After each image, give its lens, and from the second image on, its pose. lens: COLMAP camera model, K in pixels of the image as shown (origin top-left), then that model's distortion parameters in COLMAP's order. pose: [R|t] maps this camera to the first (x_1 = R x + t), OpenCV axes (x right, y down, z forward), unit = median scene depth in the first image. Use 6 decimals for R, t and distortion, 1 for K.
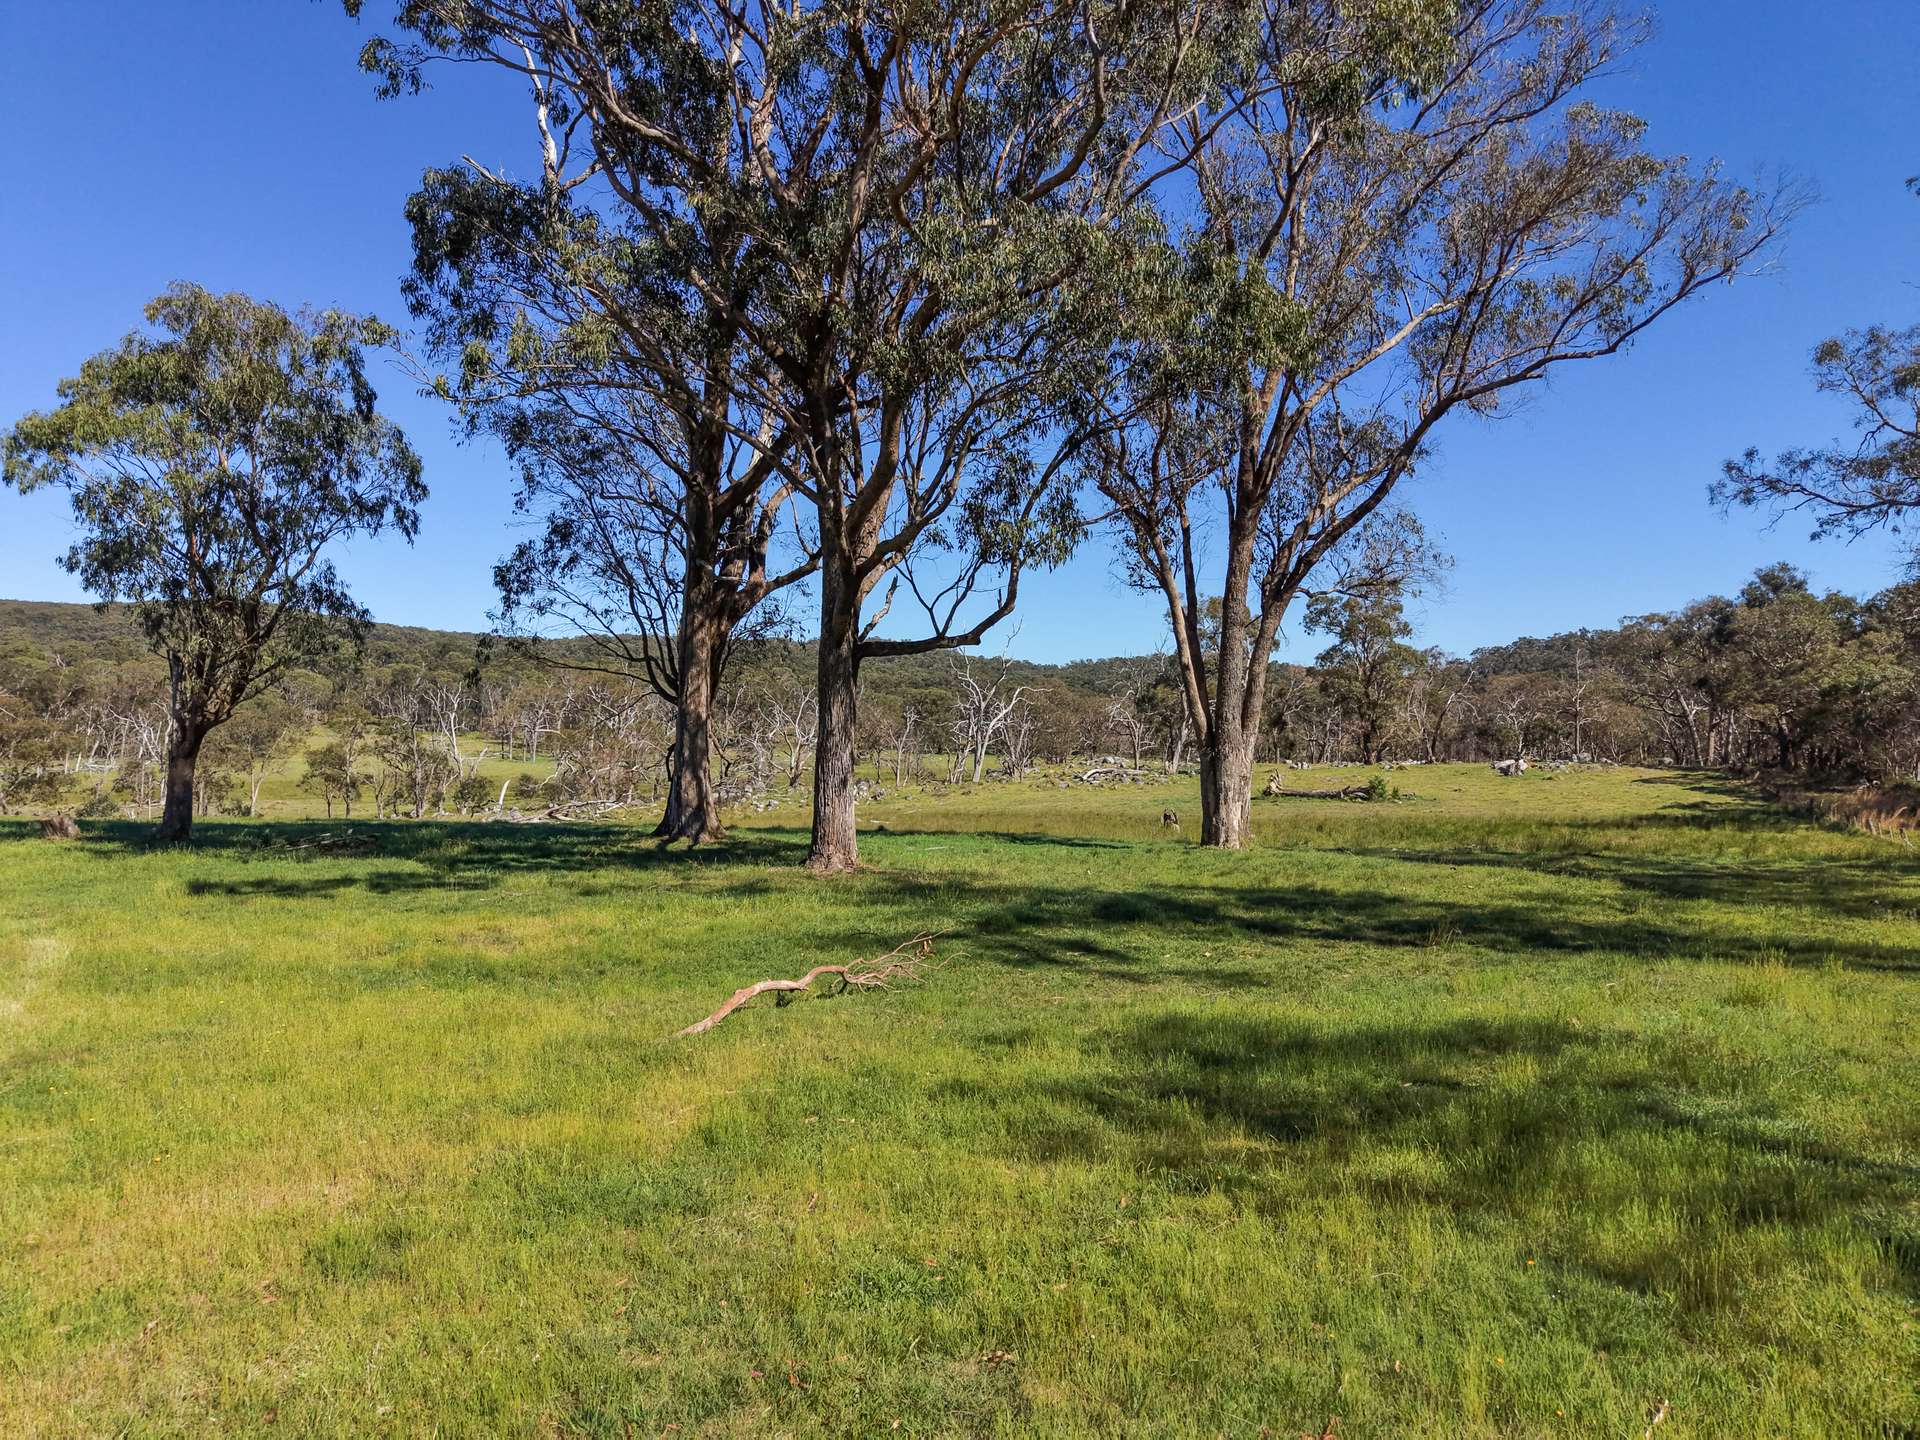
lens RADIAL K [[1281.8, 0, 960.0], [0, 1281.8, 720.0], [0, 0, 1]] dist [0.009334, 0.004545]
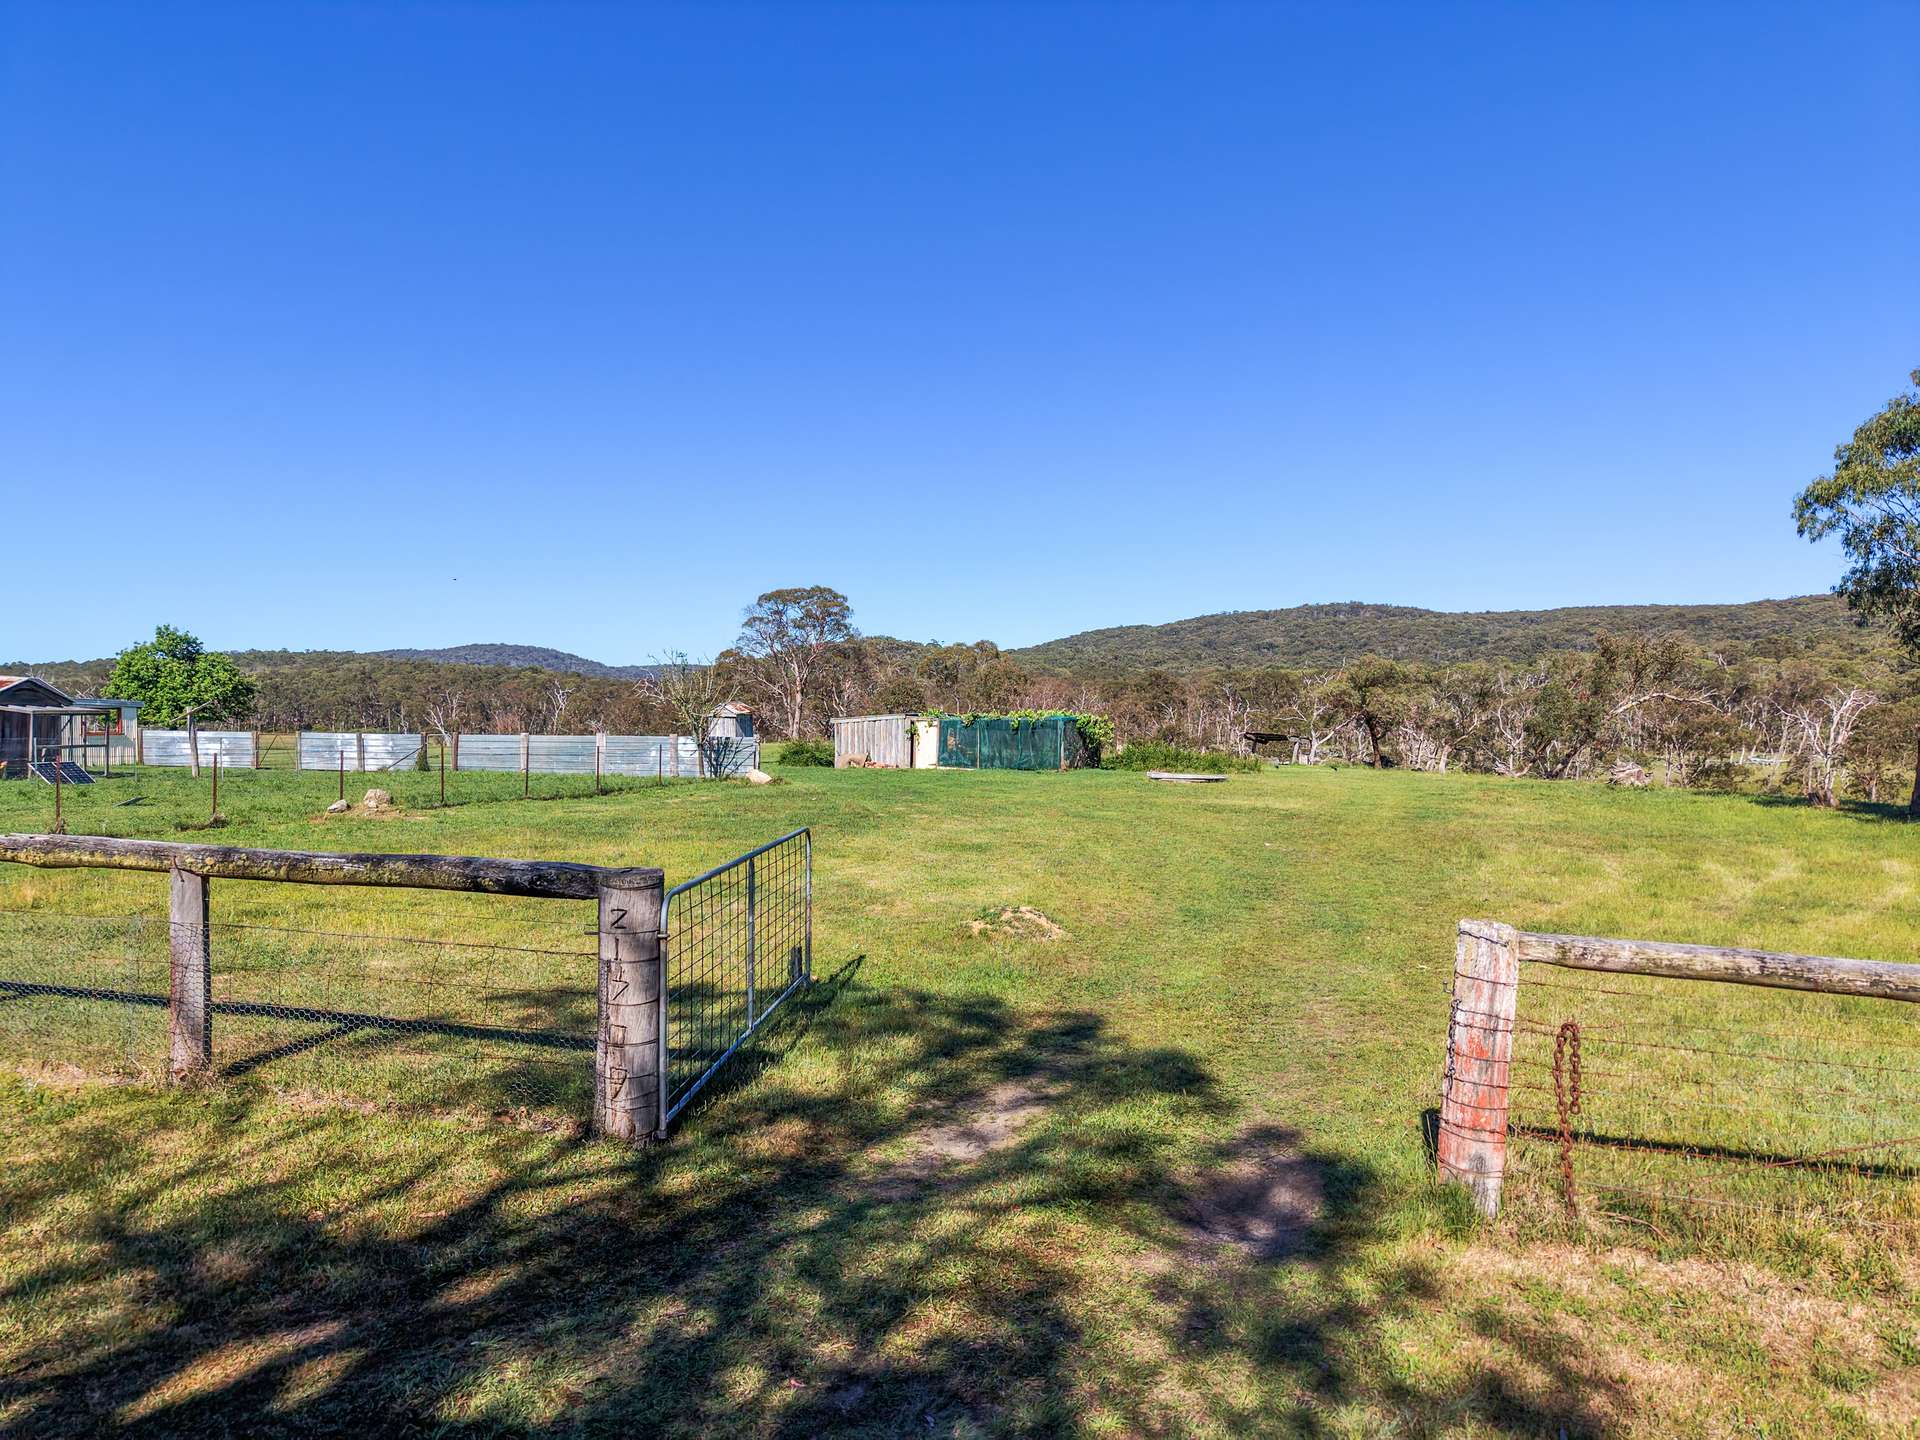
lens RADIAL K [[1281.8, 0, 960.0], [0, 1281.8, 720.0], [0, 0, 1]] dist [0.009334, 0.004545]
pose [[0.418434, 0.010184, -0.908190, 0.091359], [-0.007609, 0.999941, 0.007707, 0.002826], [0.908215, 0.003686, 0.418487, -0.293754]]
